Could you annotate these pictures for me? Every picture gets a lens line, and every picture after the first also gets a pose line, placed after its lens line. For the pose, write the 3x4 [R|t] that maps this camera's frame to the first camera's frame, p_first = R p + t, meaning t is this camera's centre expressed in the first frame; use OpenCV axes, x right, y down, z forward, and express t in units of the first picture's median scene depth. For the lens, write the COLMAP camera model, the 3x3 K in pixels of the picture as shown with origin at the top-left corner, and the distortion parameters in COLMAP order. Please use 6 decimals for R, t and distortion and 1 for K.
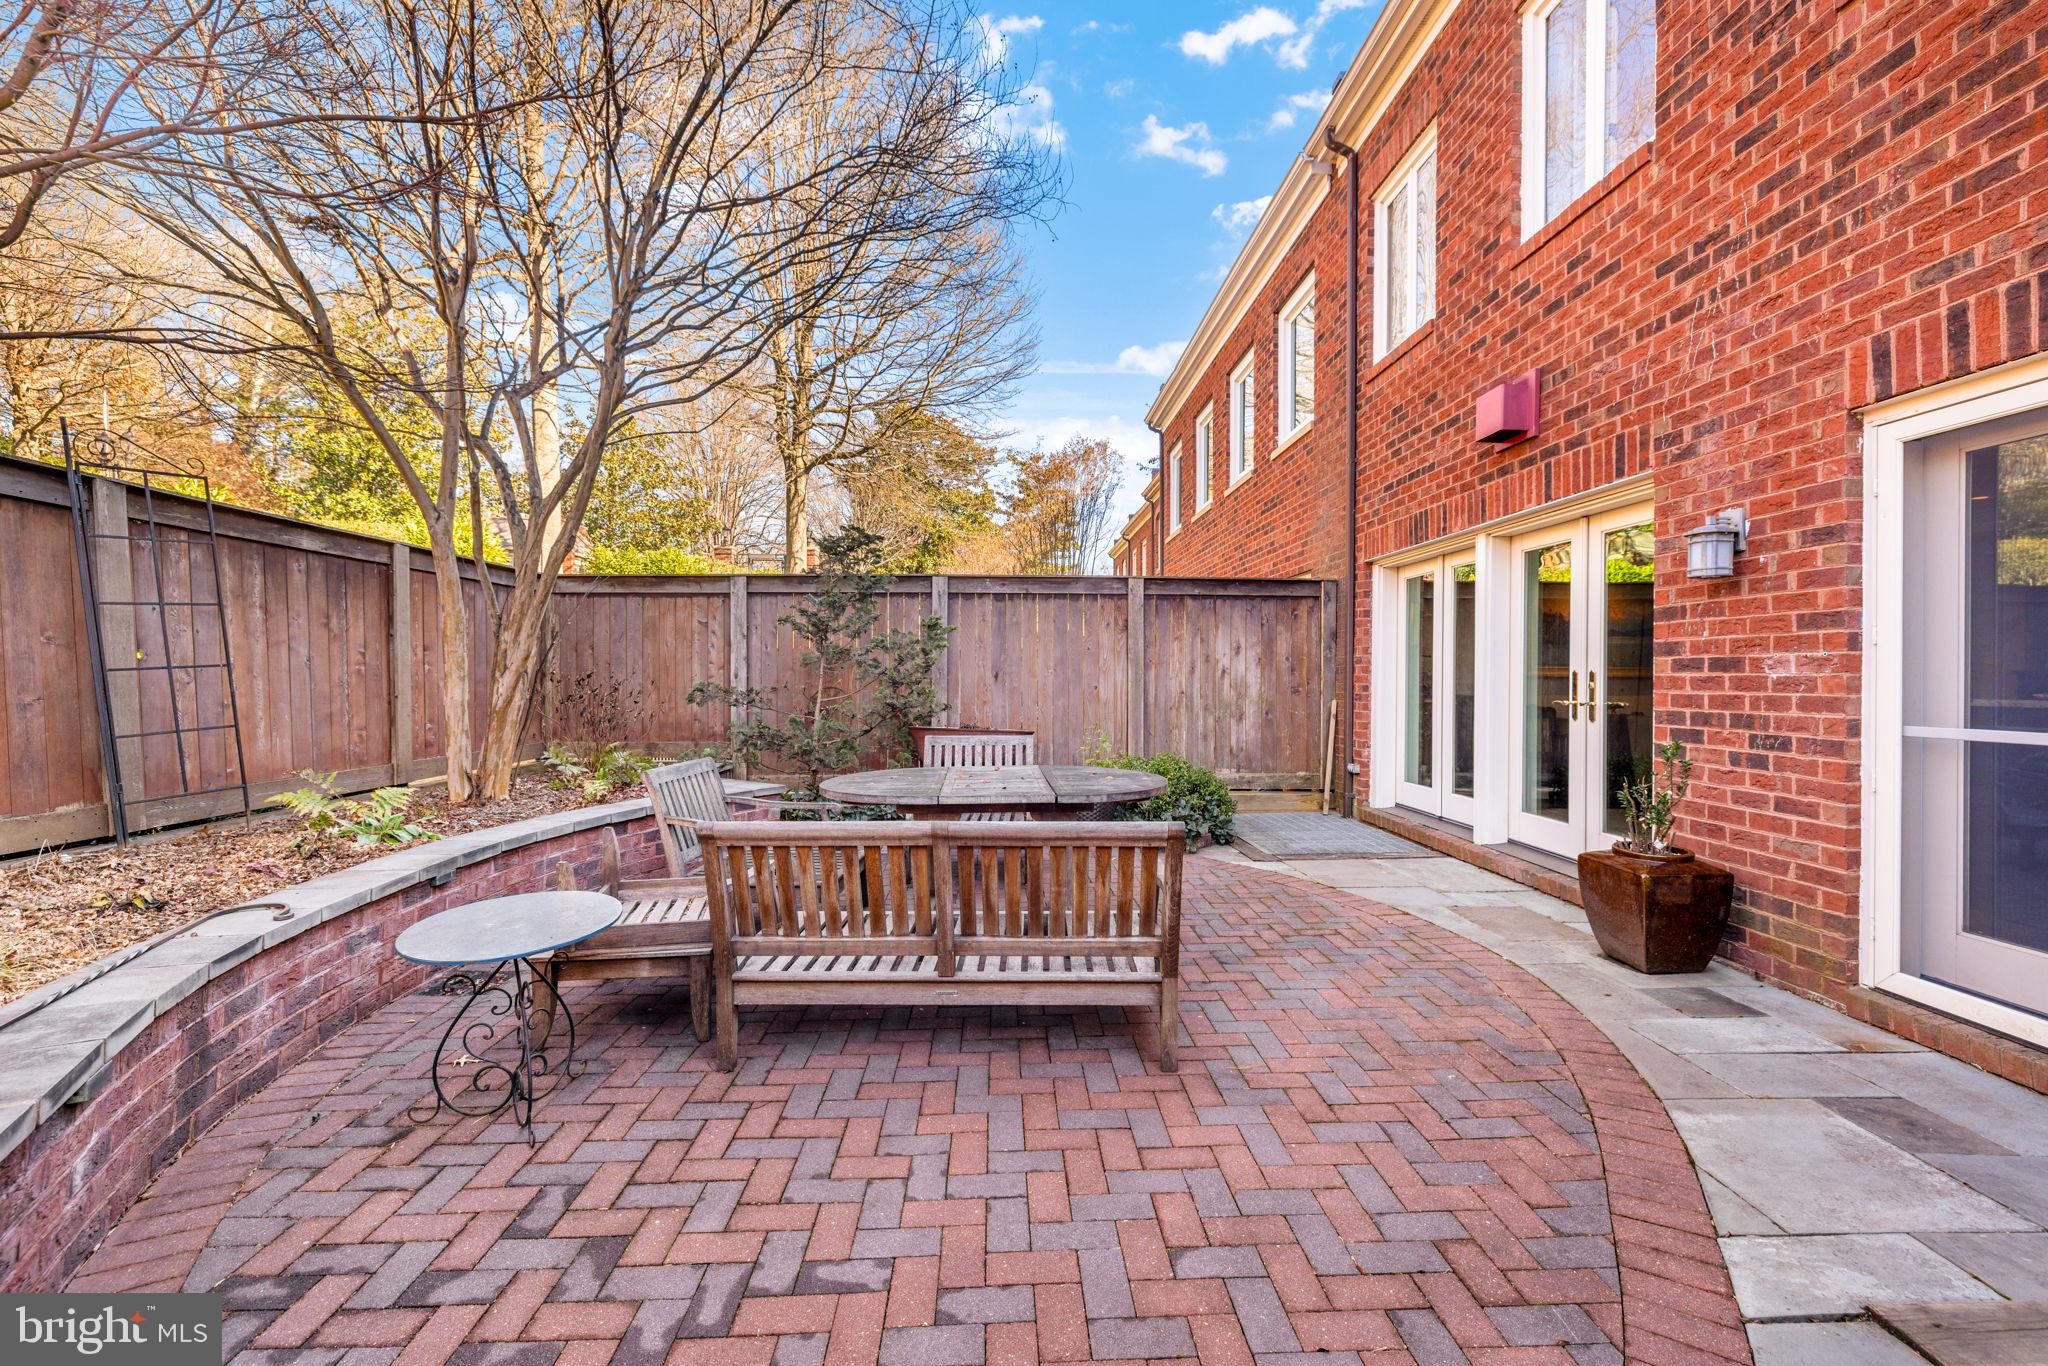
lens RADIAL K [[854.3, 0, 1026.9], [0, 854.3, 678.6], [0, 0, 1]] dist [0.000225, 0.000112]
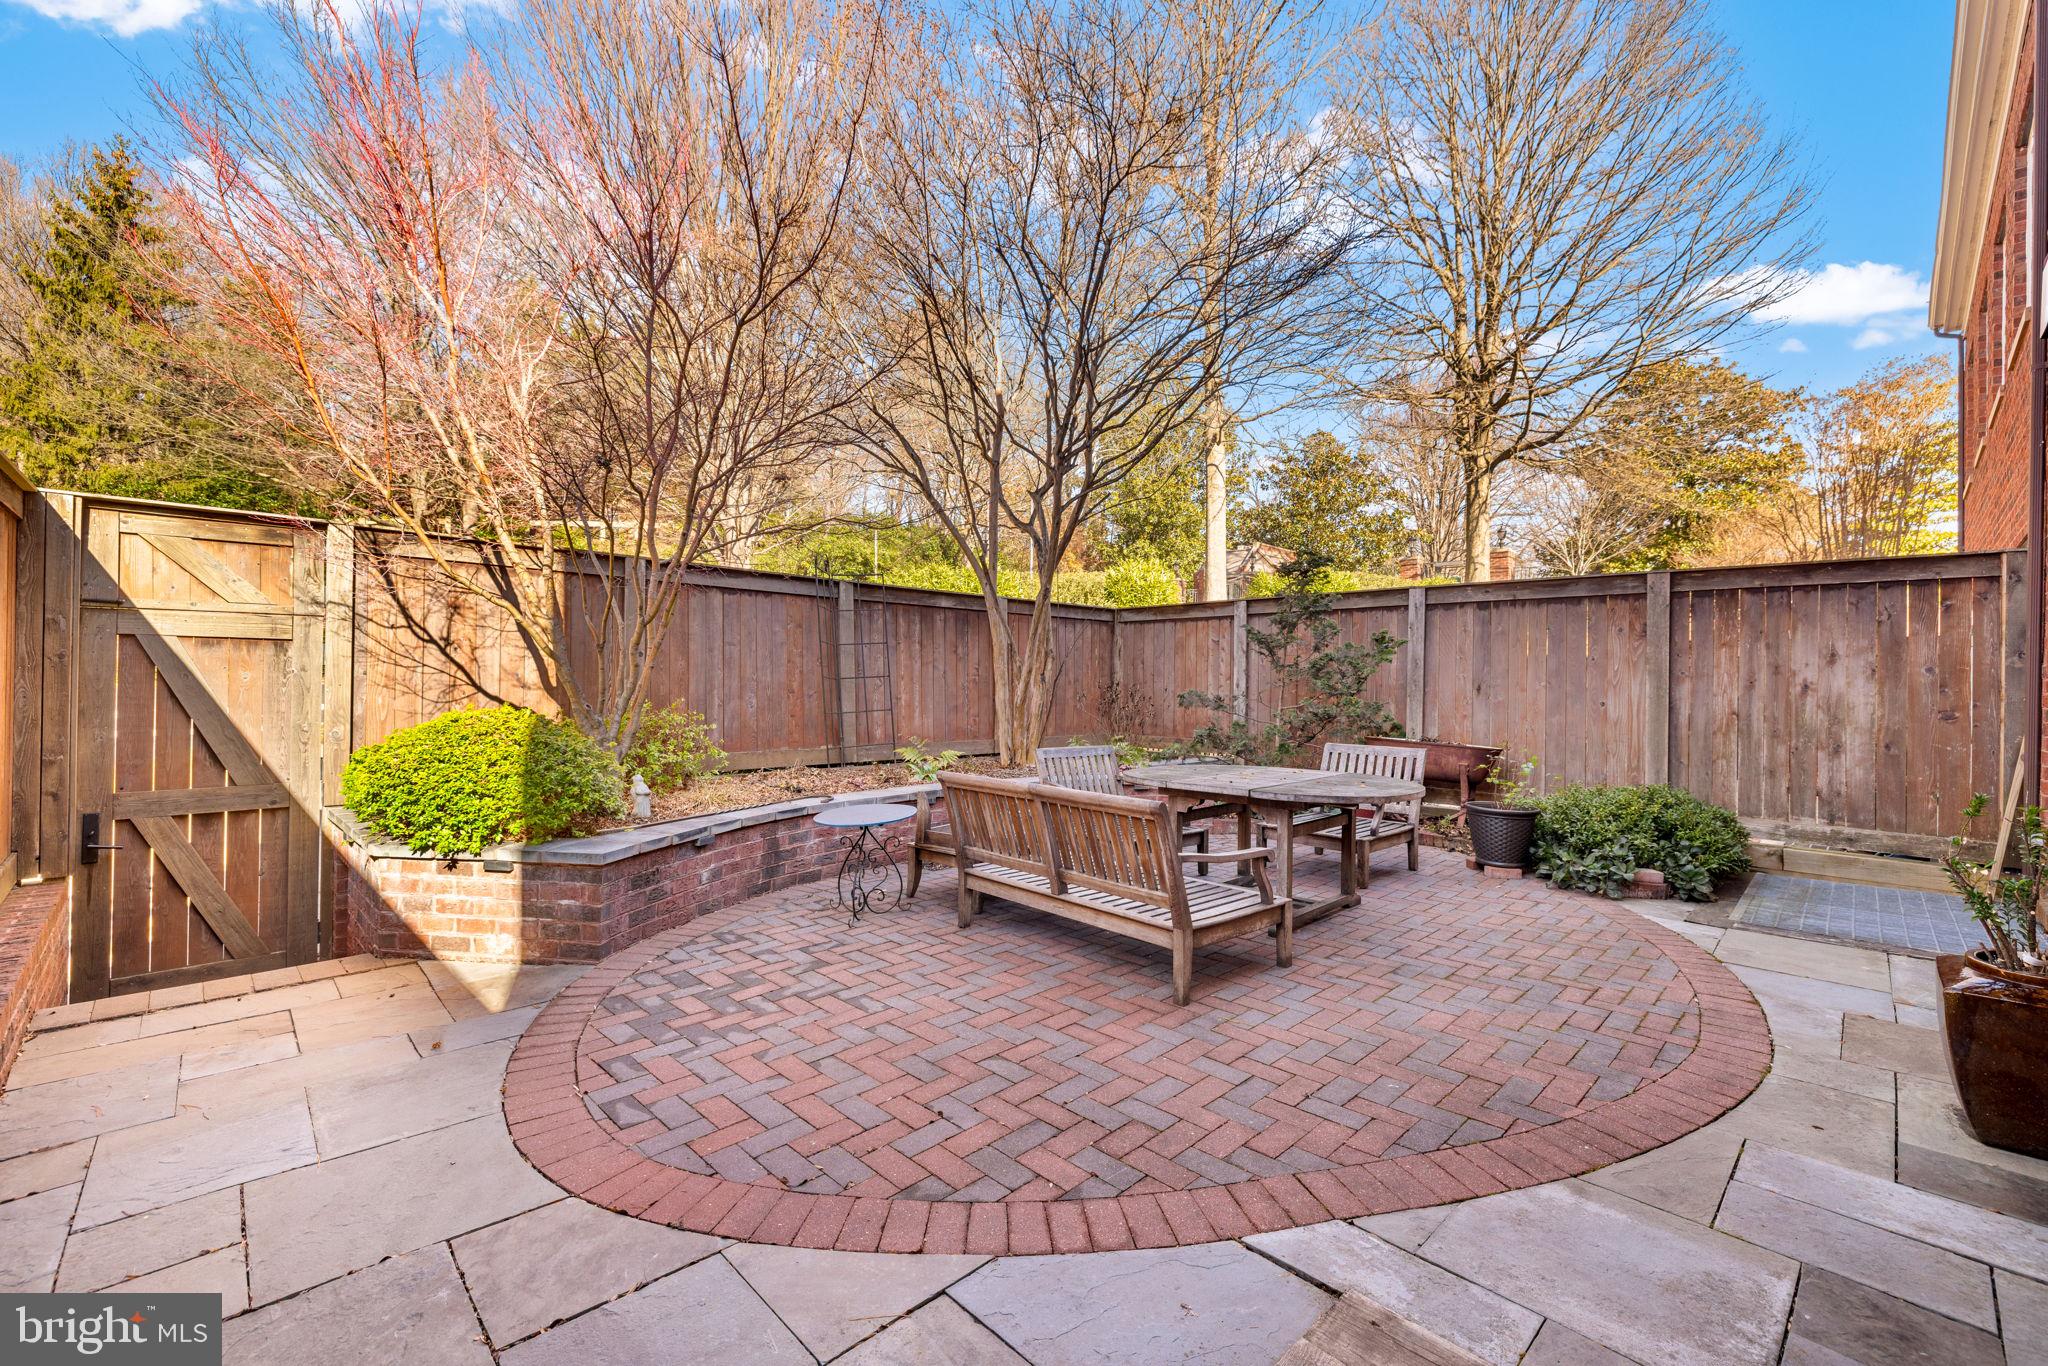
lens RADIAL K [[854.8, 0, 1034.1], [0, 854.8, 680.2], [0, 0, 1]] dist [-0.002821, 0.000303]
pose [[0.678227, 0.006828, -0.734821, 0.793301], [-0.014127, 0.999893, -0.003747, -0.005654], [0.734717, 0.012922, 0.678251, -0.006887]]
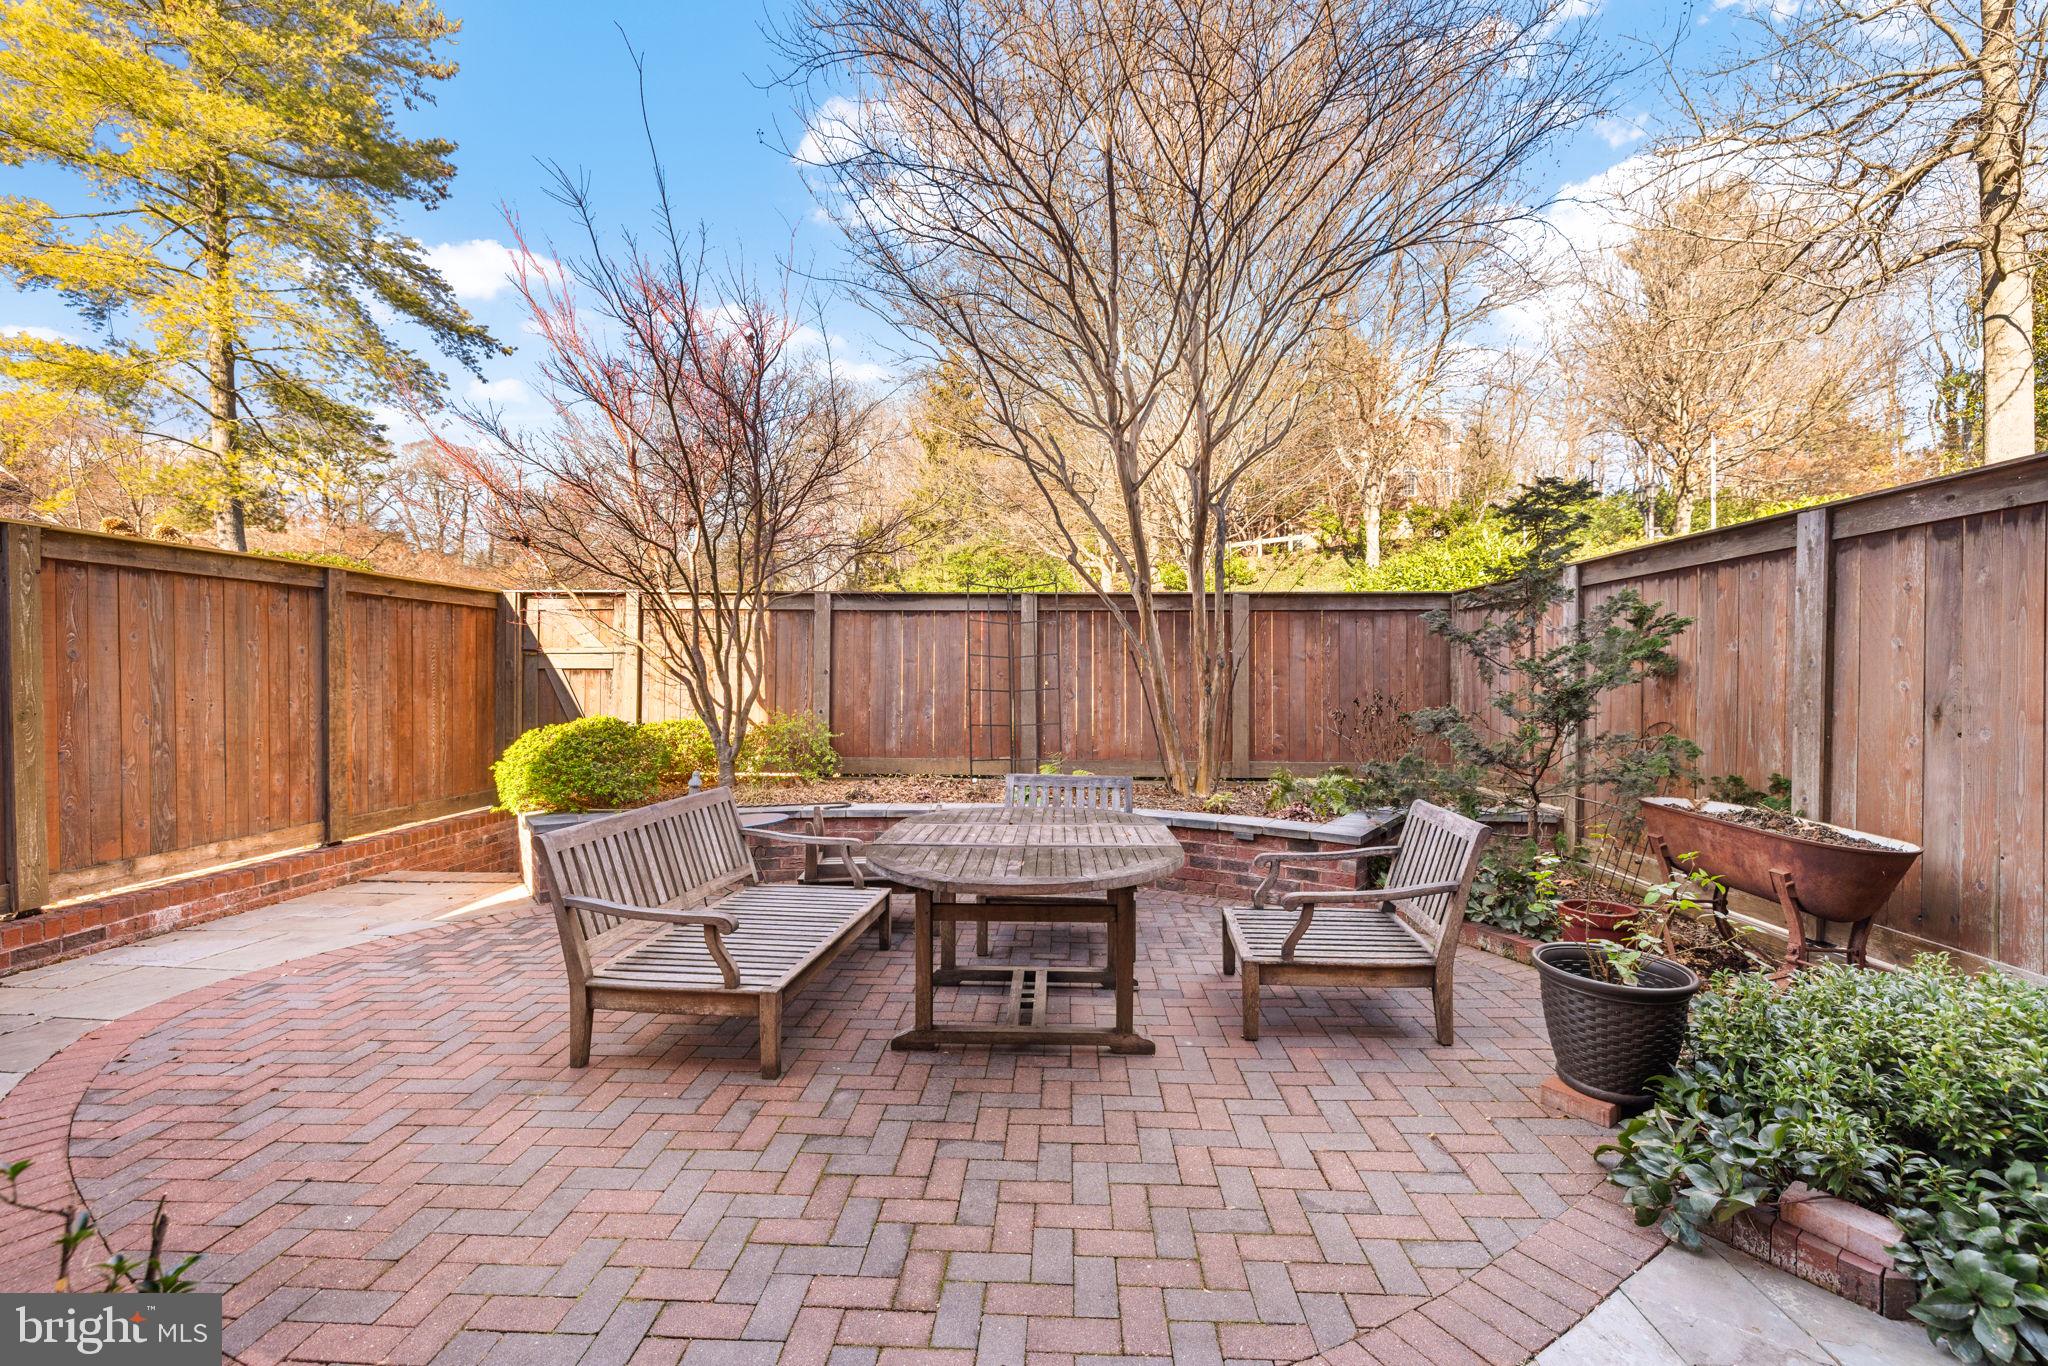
lens RADIAL K [[854.8, 0, 1034.1], [0, 854.8, 680.2], [0, 0, 1]] dist [-0.002821, 0.000303]
pose [[-0.085421, -0.000967, -0.996344, 1.042934], [-0.007606, 0.999971, -0.000318, -0.041383], [0.996316, 0.007551, -0.085426, 1.431106]]
